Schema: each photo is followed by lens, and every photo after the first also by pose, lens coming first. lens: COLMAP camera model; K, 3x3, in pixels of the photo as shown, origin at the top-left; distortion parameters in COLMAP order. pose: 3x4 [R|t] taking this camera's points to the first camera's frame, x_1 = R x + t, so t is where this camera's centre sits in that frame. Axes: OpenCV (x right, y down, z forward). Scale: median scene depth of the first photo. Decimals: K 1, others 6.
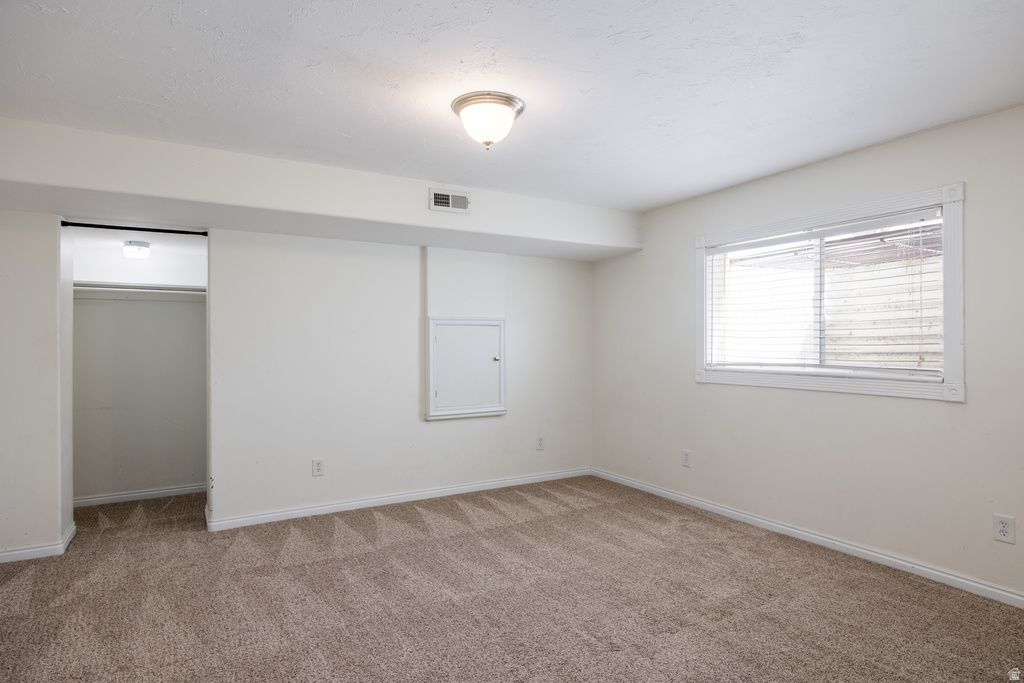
lens RADIAL K [[567.5, 0, 512.0], [0, 567.5, 341.5], [0, 0, 1]] dist [-0.001922, -0.000260]
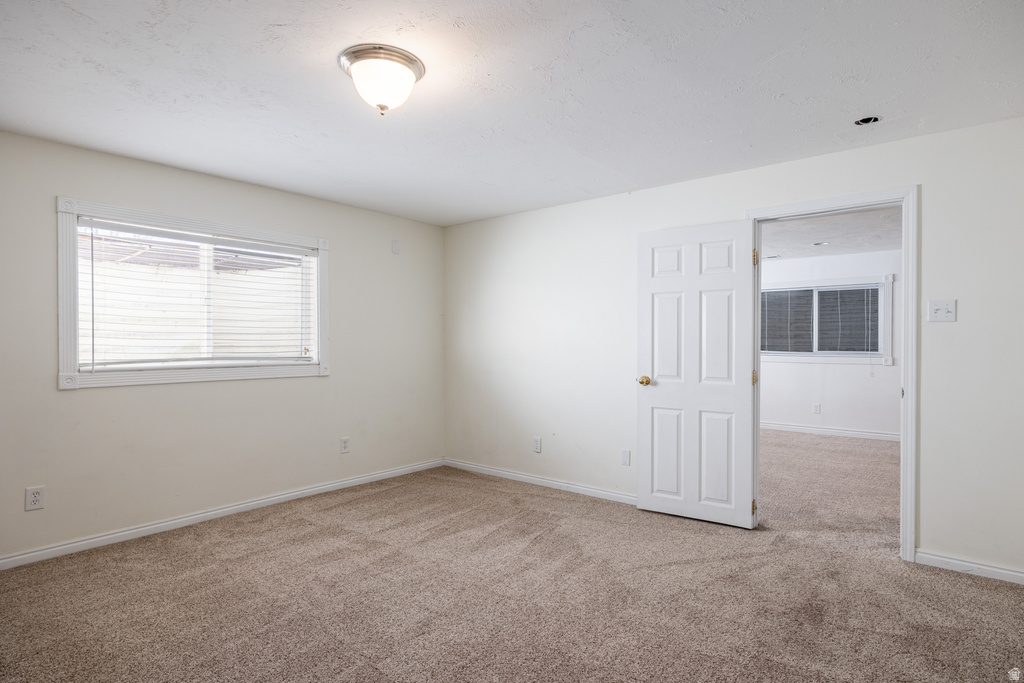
lens RADIAL K [[542.2, 0, 512.0], [0, 542.2, 341.5], [0, 0, 1]] dist [0.001702, 0.000640]
pose [[-0.336251, 0.001489, 0.941771, -0.696245], [-0.003714, 0.999989, -0.002907, 0.010516], [-0.941765, -0.004475, -0.336242, 0.852845]]
